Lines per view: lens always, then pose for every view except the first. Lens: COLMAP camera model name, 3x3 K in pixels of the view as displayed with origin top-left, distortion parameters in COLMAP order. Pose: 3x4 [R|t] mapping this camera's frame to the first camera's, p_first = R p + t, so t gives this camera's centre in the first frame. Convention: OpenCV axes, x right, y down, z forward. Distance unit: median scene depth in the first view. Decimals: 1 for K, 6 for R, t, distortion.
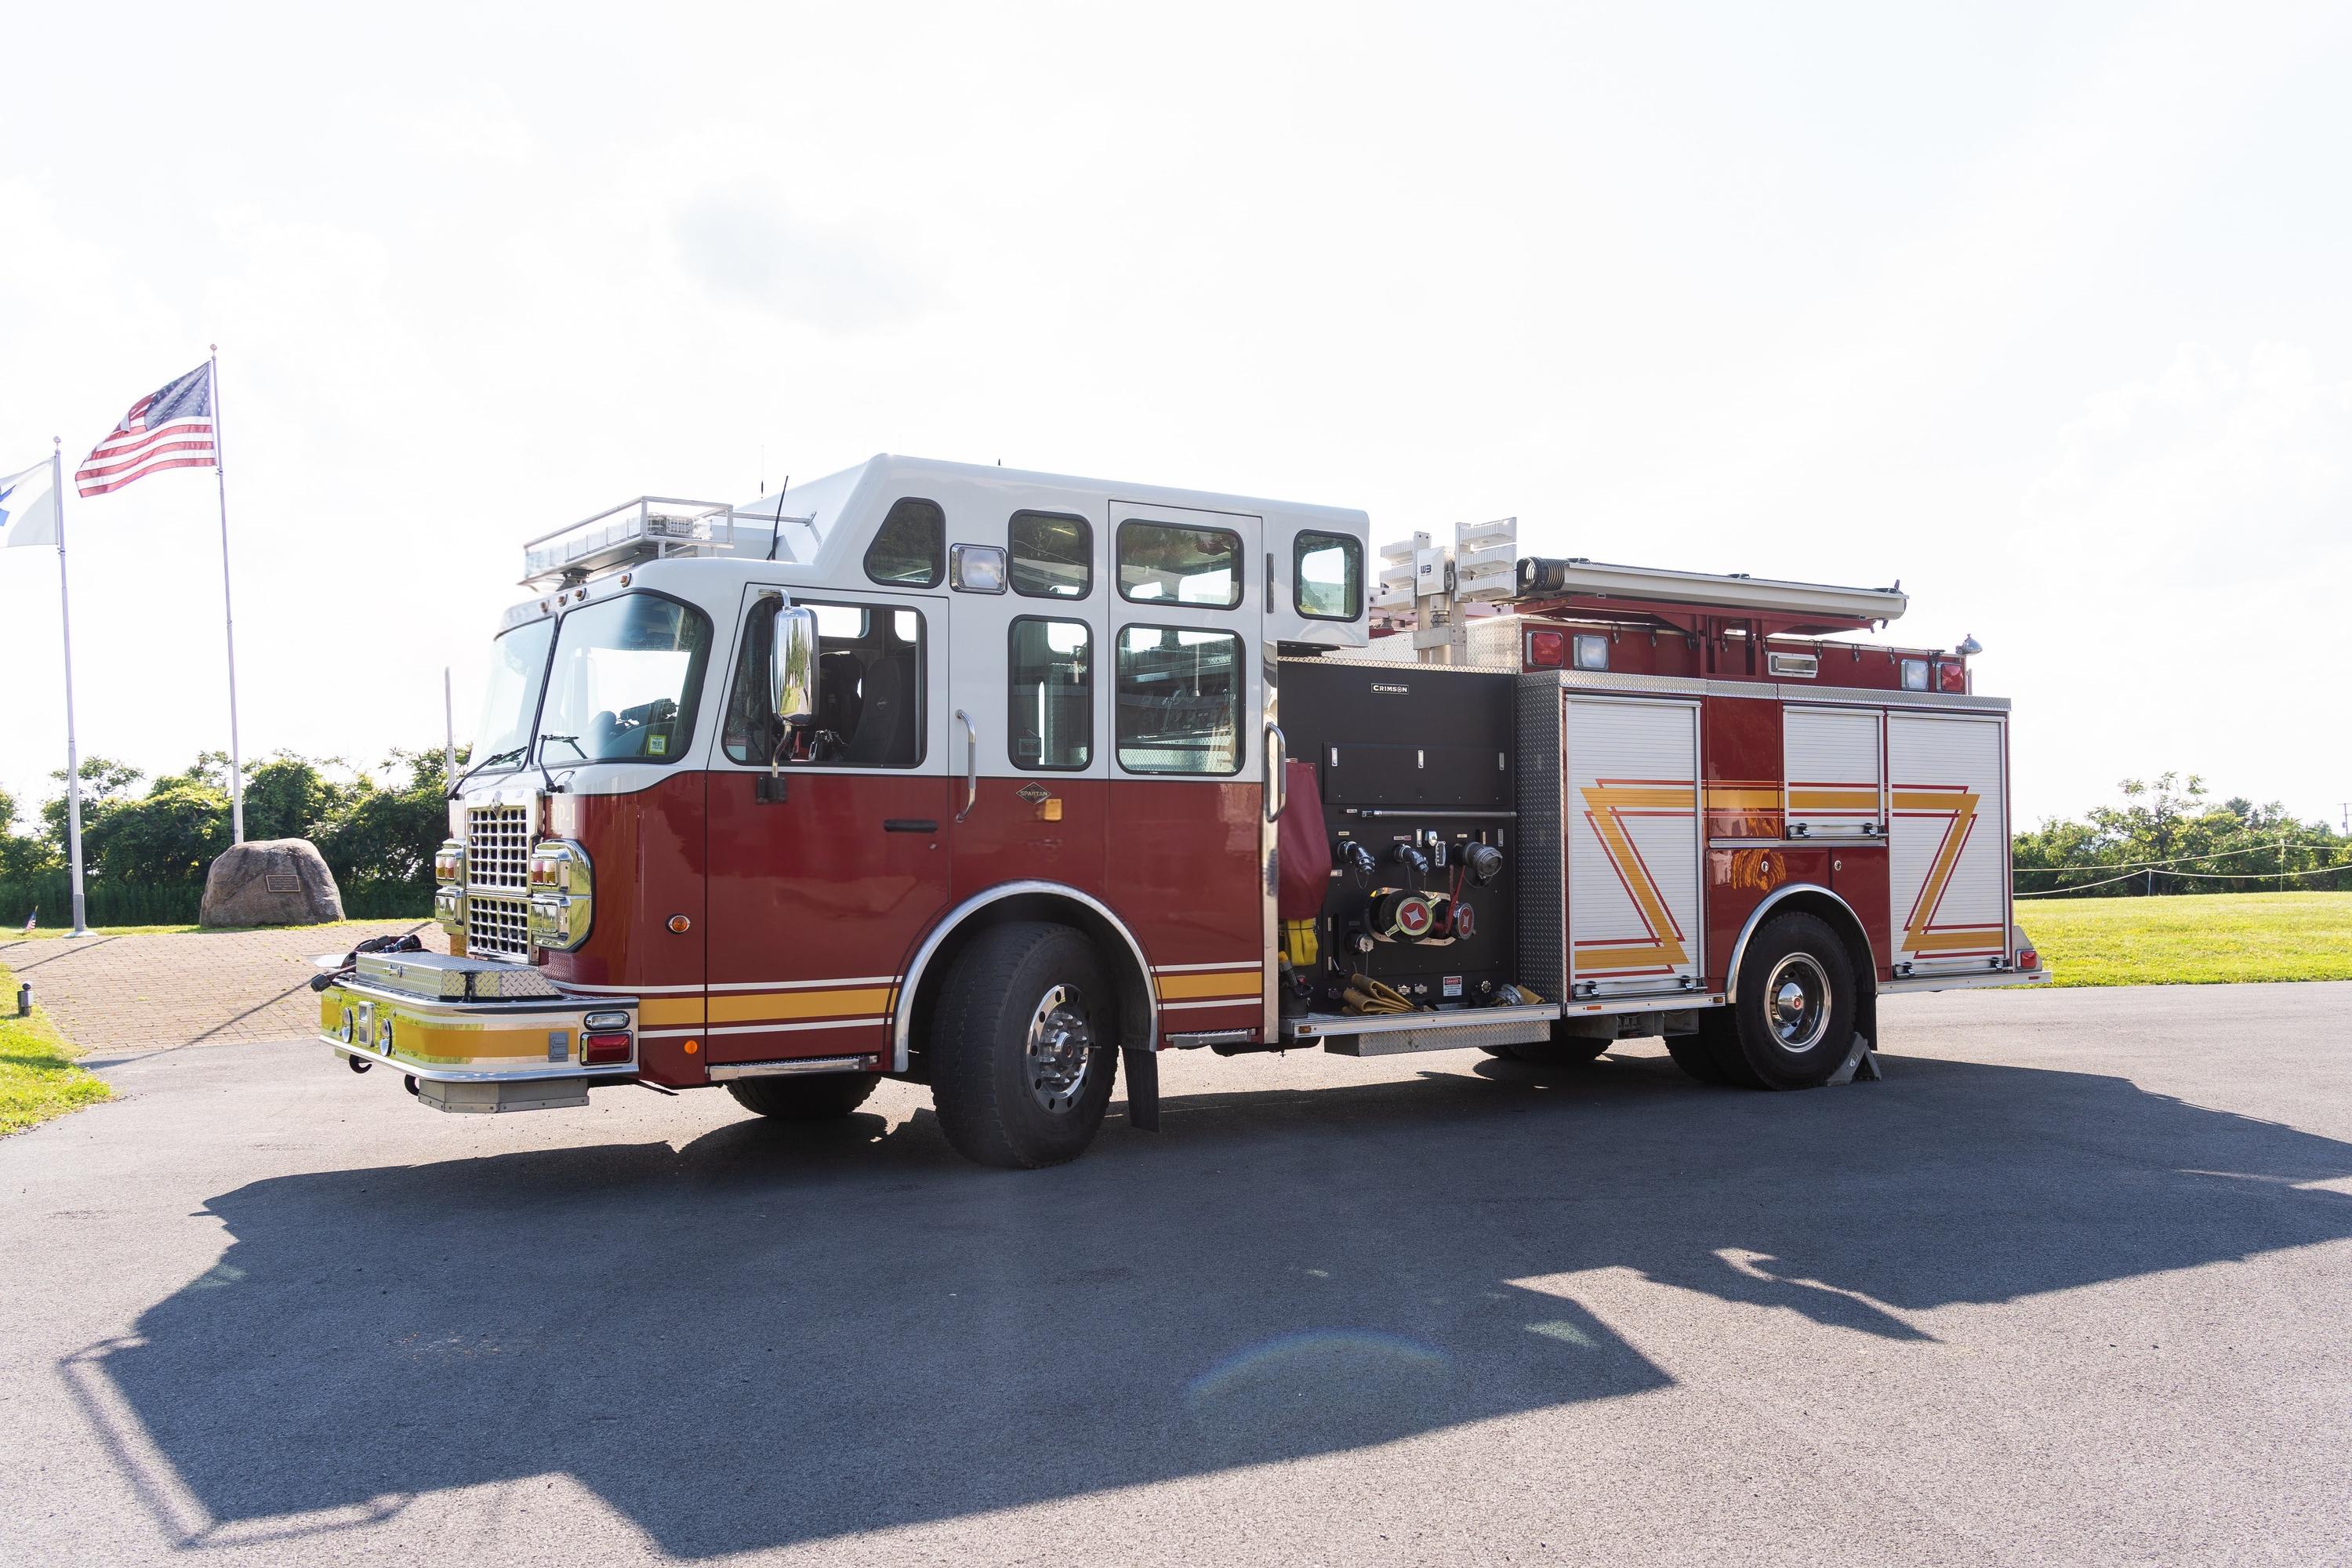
lens RADIAL K [[2034.0, 0, 1205.4], [0, 2034.0, 798.0], [0, 0, 1]] dist [0.001017, -0.004380]
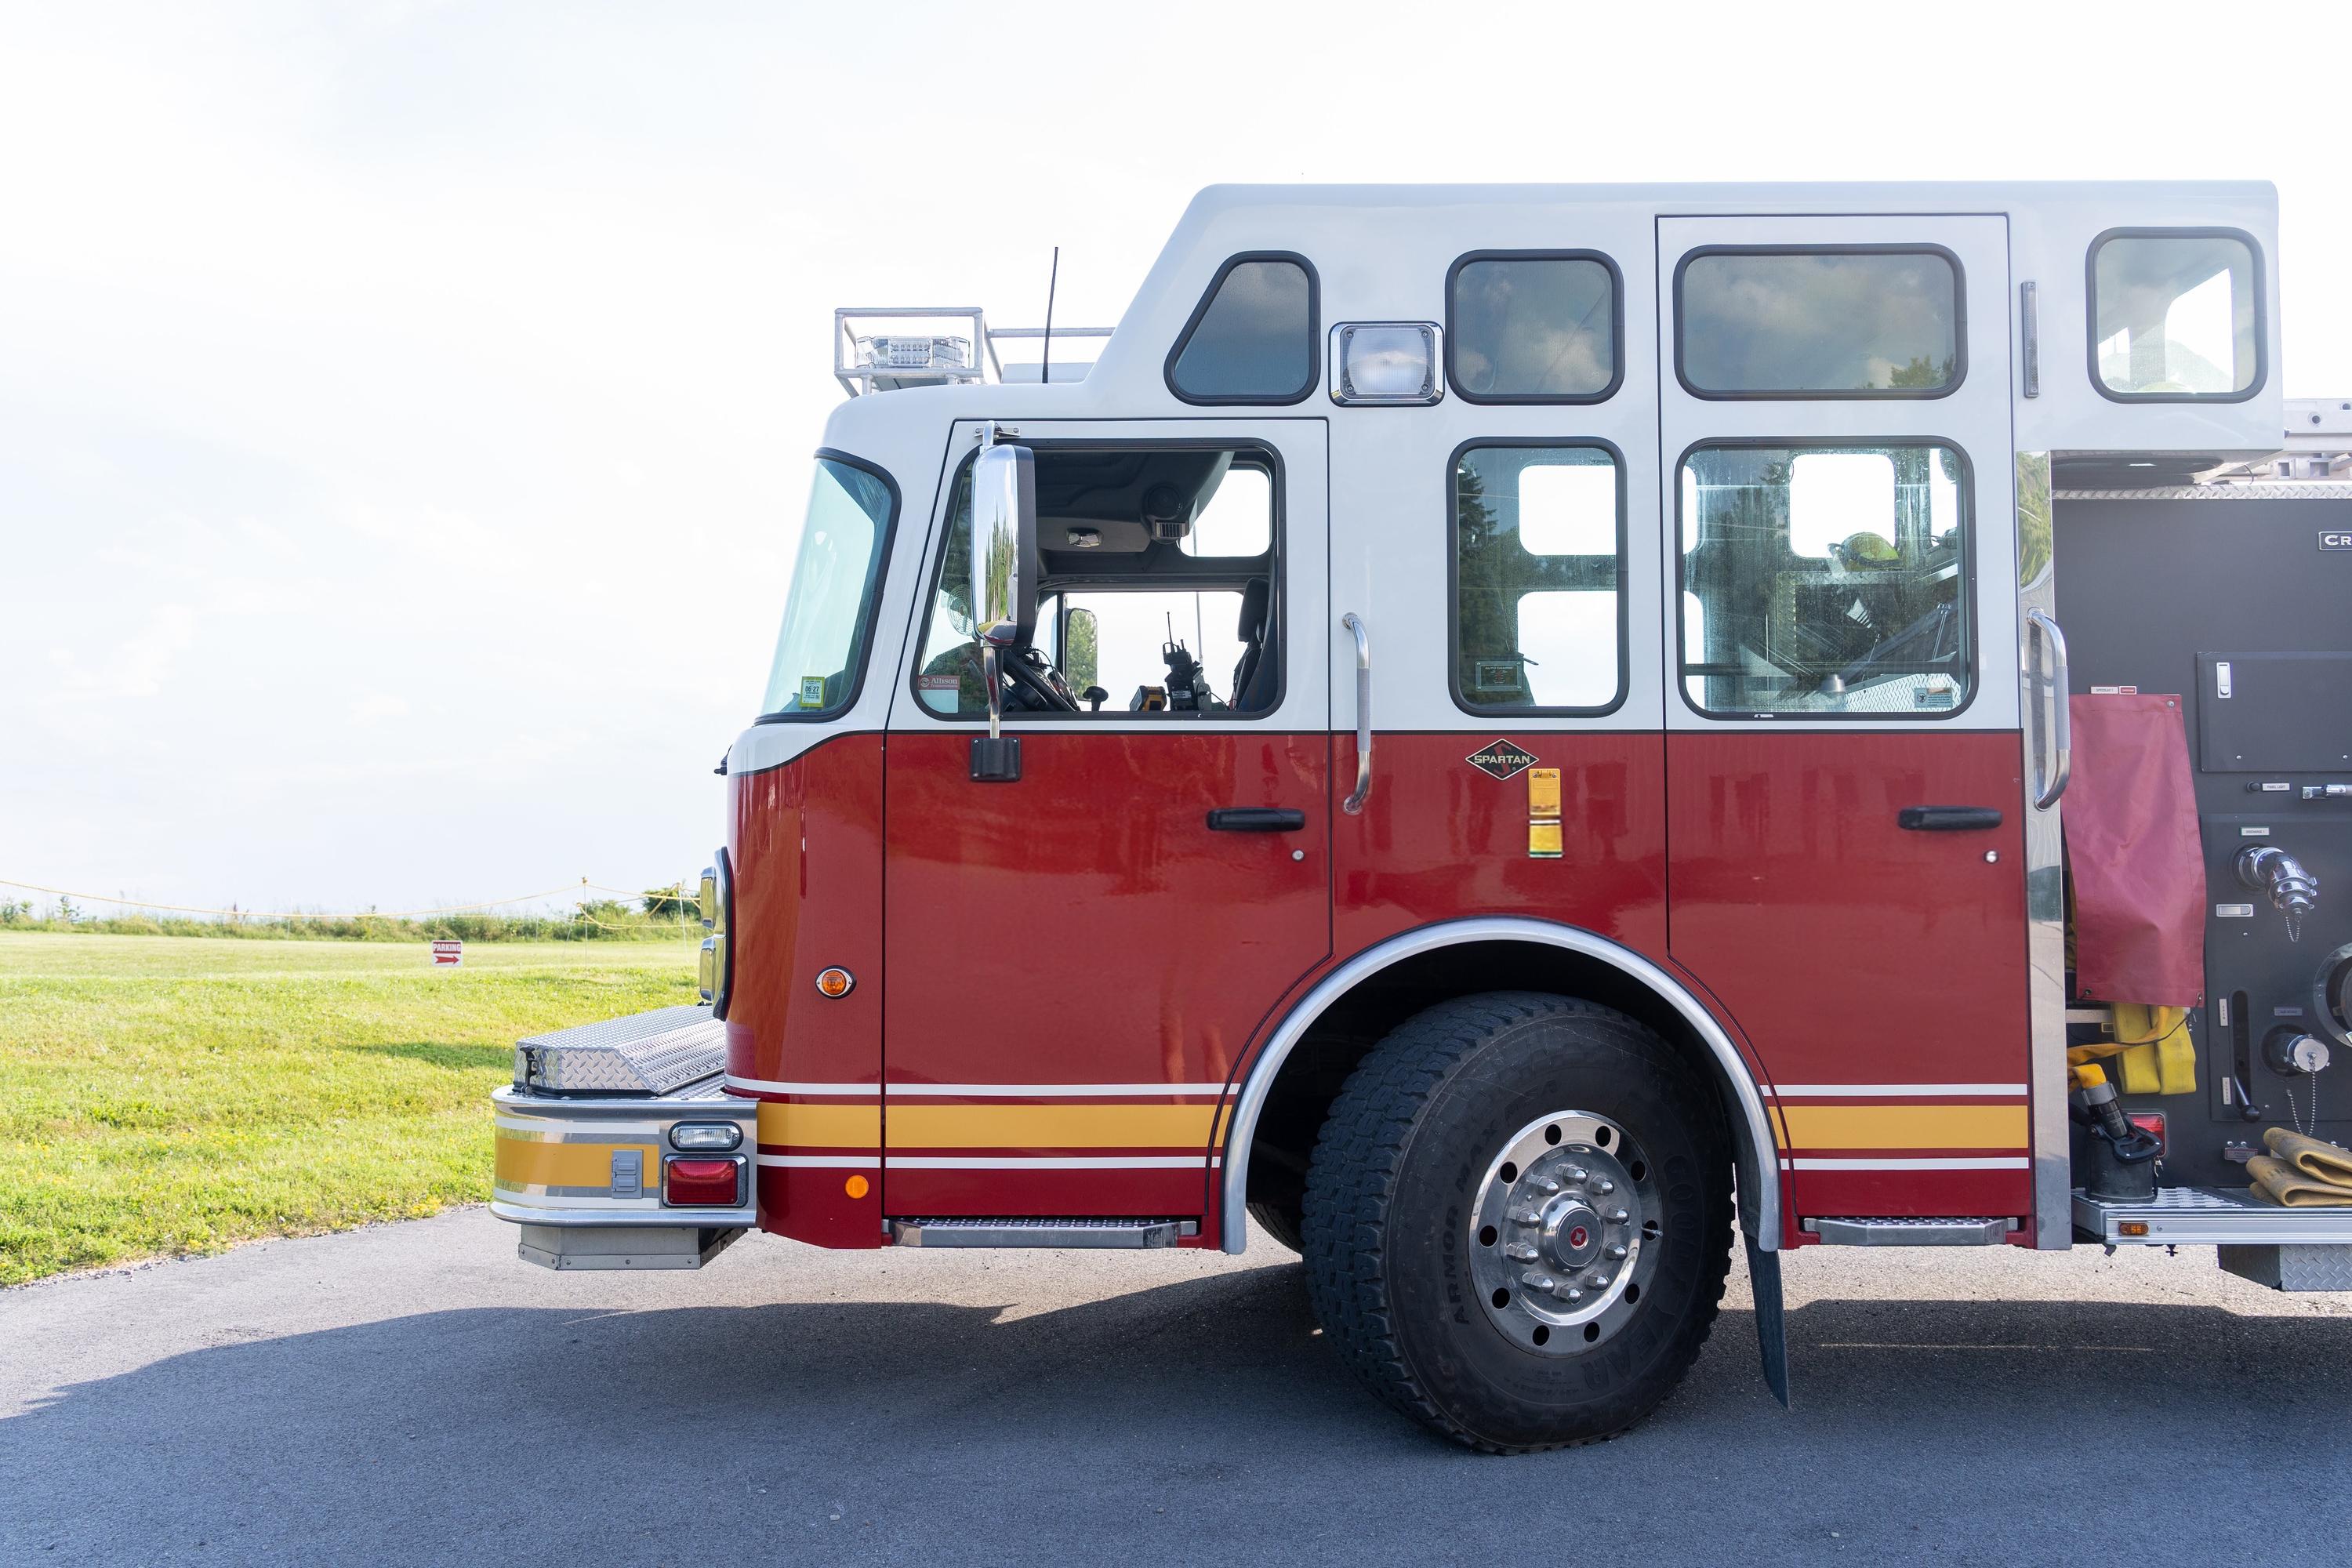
lens RADIAL K [[1900.5, 0, 1184.8], [0, 1900.5, 781.6], [0, 0, 1]] dist [0.002608, 0.000974]
pose [[0.816812, -0.031557, -0.576040, 0.124853], [0.013580, 0.999278, -0.035486, 0.018455], [0.576744, 0.021162, 0.816651, 0.471101]]
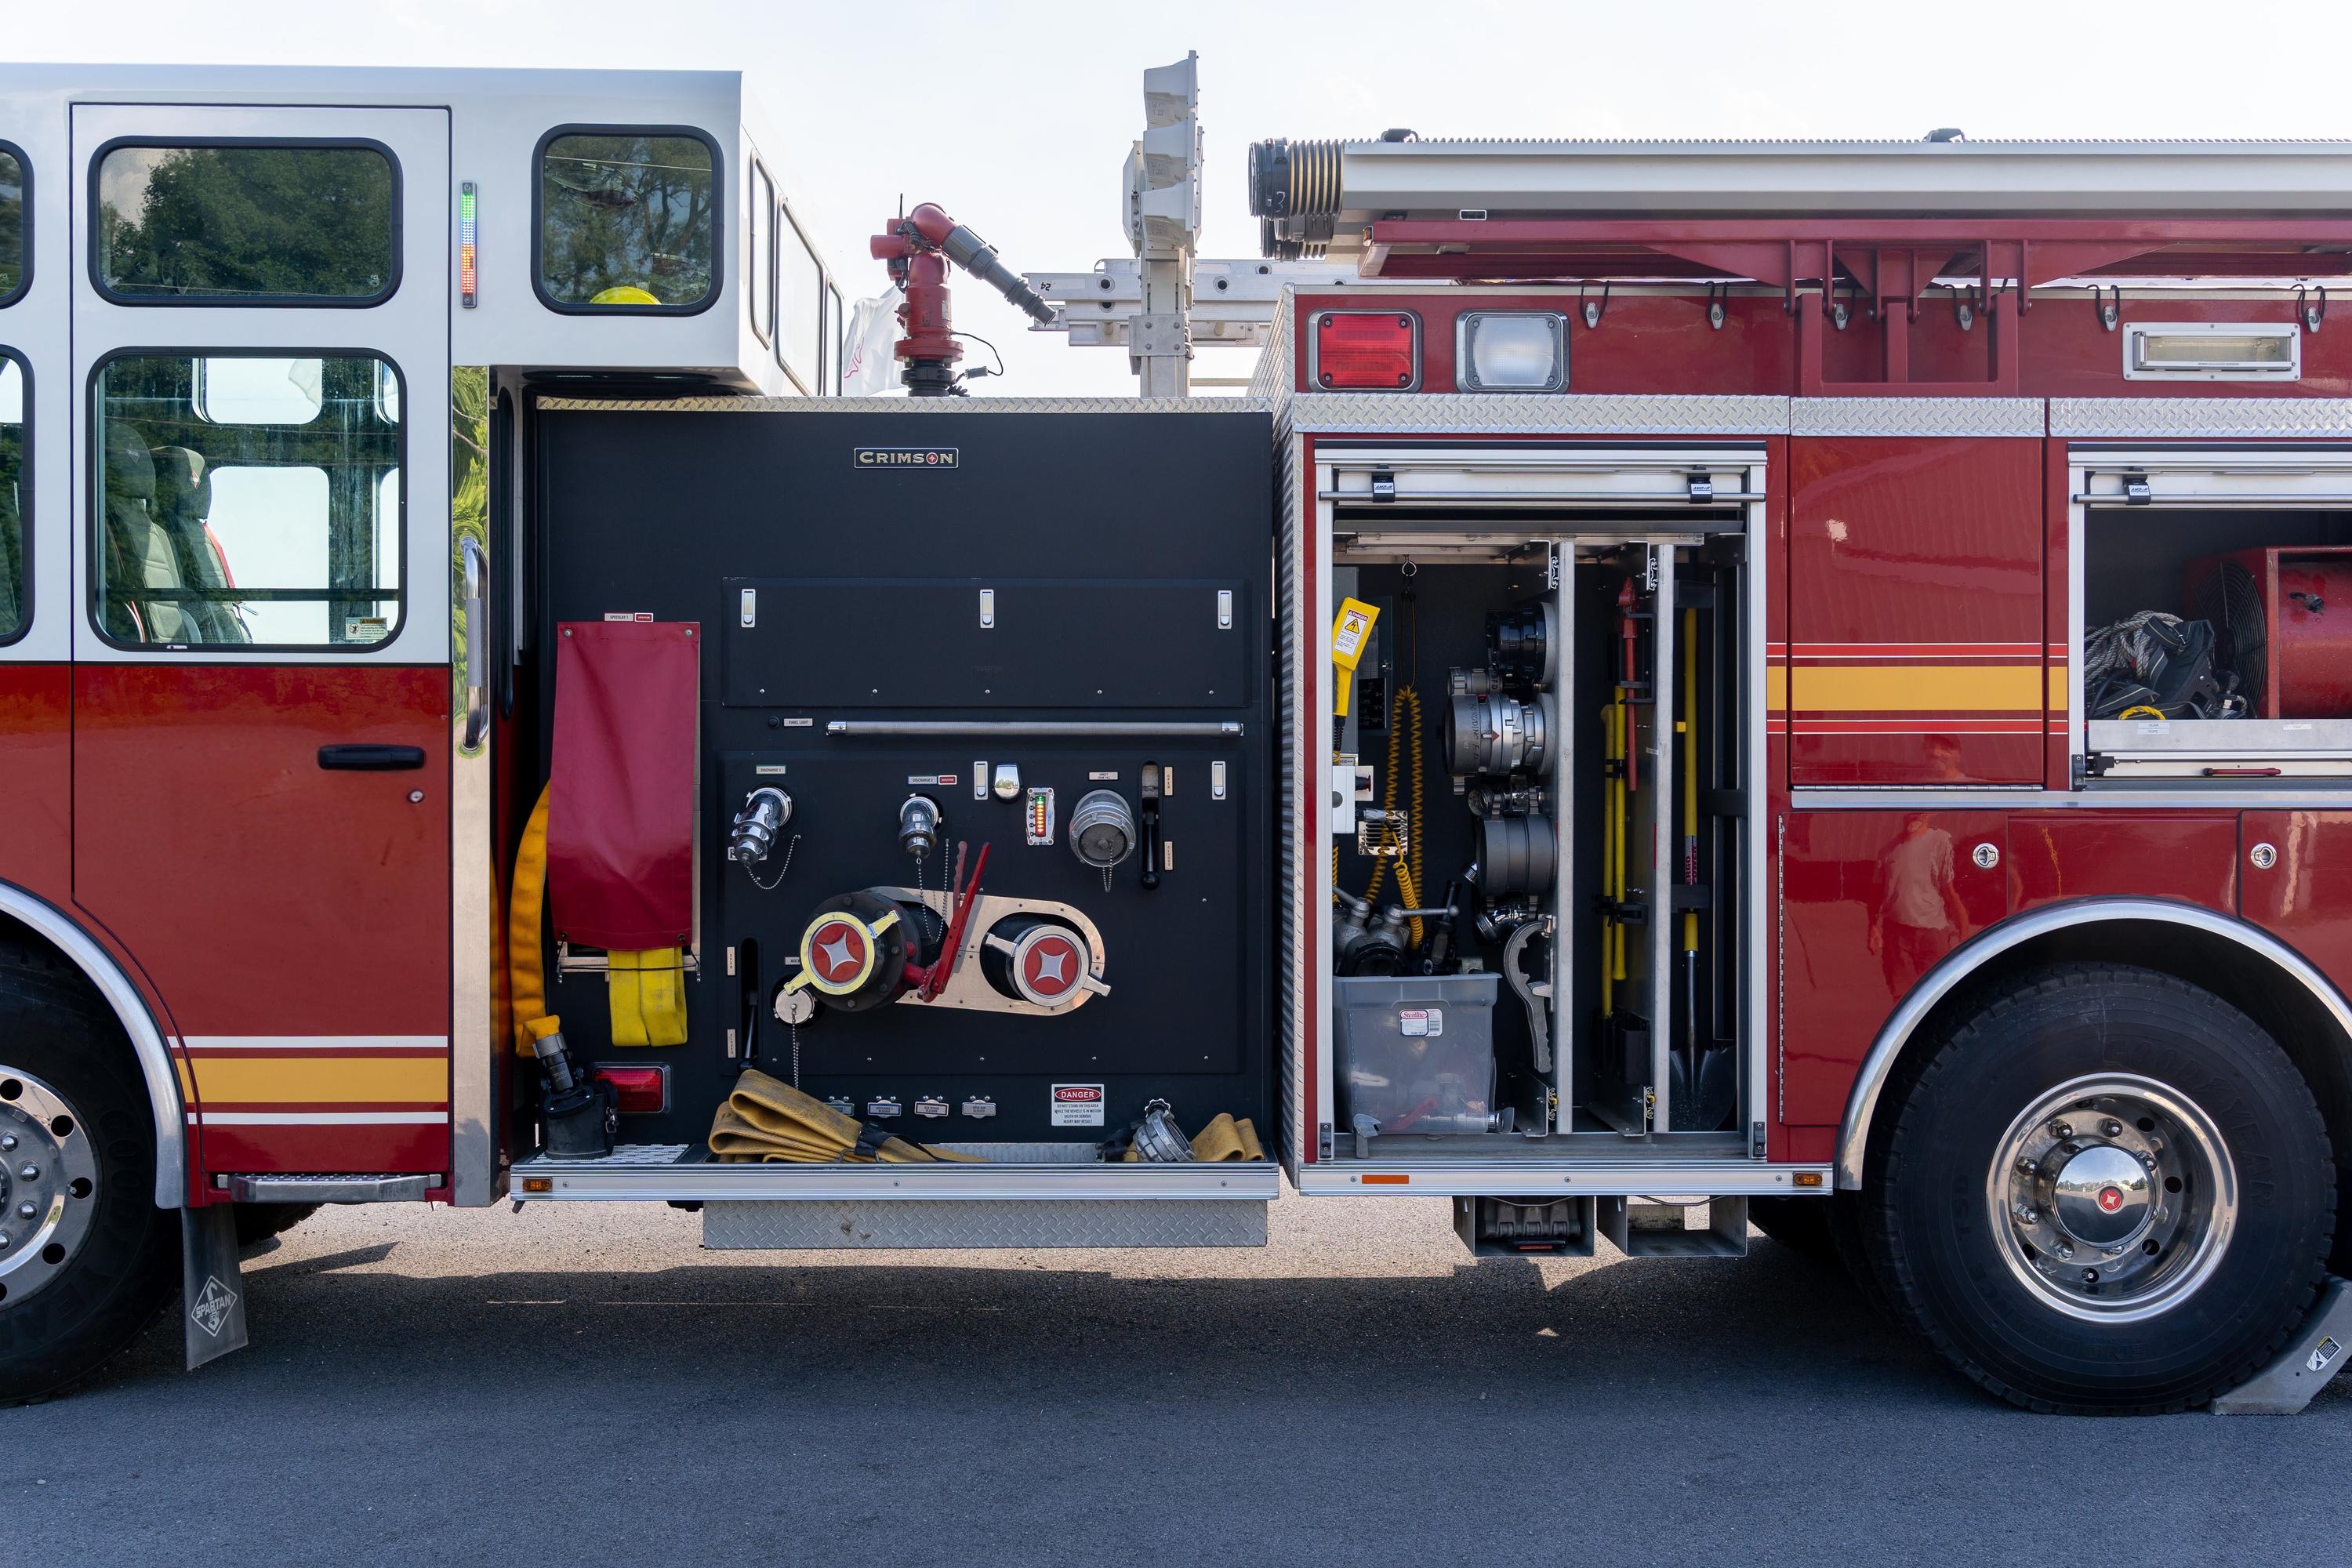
lens RADIAL K [[2675.2, 0, 1166.4], [0, 2675.2, 787.4], [0, 0, 1]] dist [-0.007615, 0.018699]
pose [[0.836428, 0.009837, -0.547989, 0.492006], [0.007187, 0.999556, 0.028914, 0.004249], [0.548030, -0.028123, 0.835986, 0.540071]]
